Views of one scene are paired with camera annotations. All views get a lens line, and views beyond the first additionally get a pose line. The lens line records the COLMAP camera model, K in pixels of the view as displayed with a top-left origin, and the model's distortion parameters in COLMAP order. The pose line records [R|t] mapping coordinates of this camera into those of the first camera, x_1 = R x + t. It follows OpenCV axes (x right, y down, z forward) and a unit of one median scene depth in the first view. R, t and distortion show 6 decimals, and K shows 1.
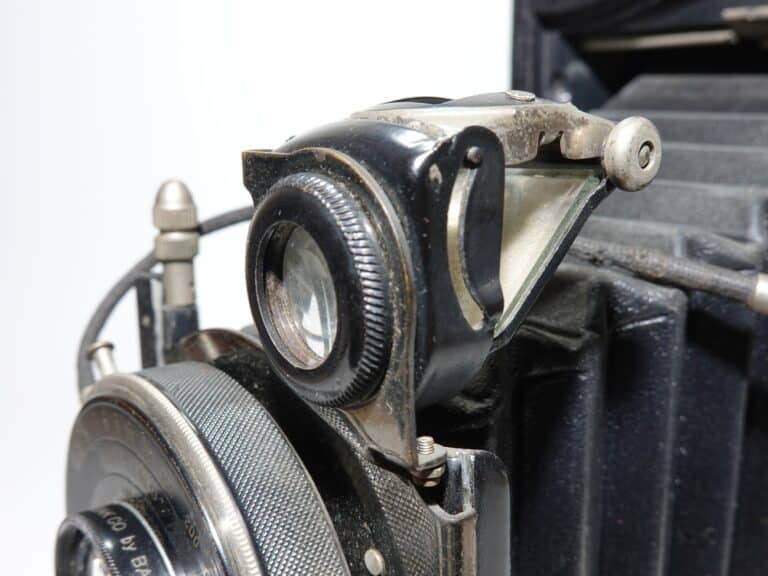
lens RADIAL K [[889.6, 0, 384.0], [0, 889.6, 288.0], [0, 0, 1]] dist [-0.026334, -0.036770]
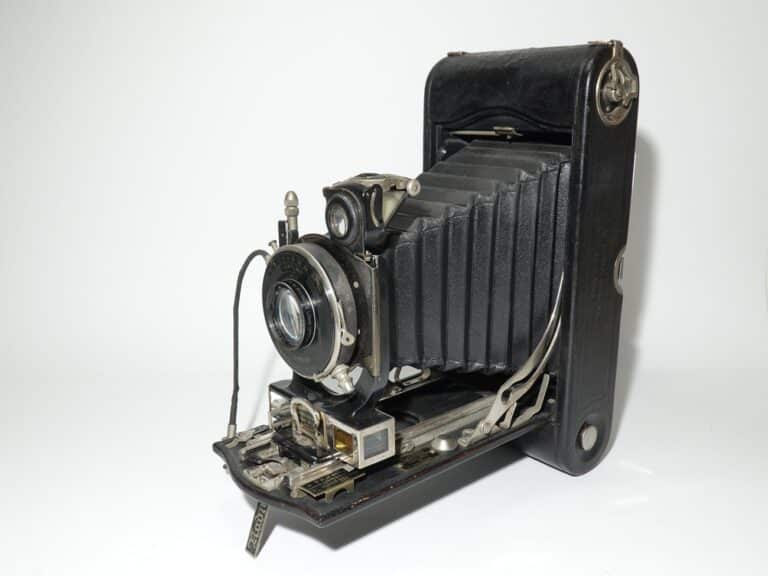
lens RADIAL K [[731.7, 0, 384.0], [0, 731.7, 288.0], [0, 0, 1]] dist [-0.002605, -0.000767]
pose [[0.999262, -0.016412, 0.034732, 0.000522], [0.014565, 0.998500, 0.052784, 0.151523], [-0.035547, -0.052239, 0.998002, -2.651442]]
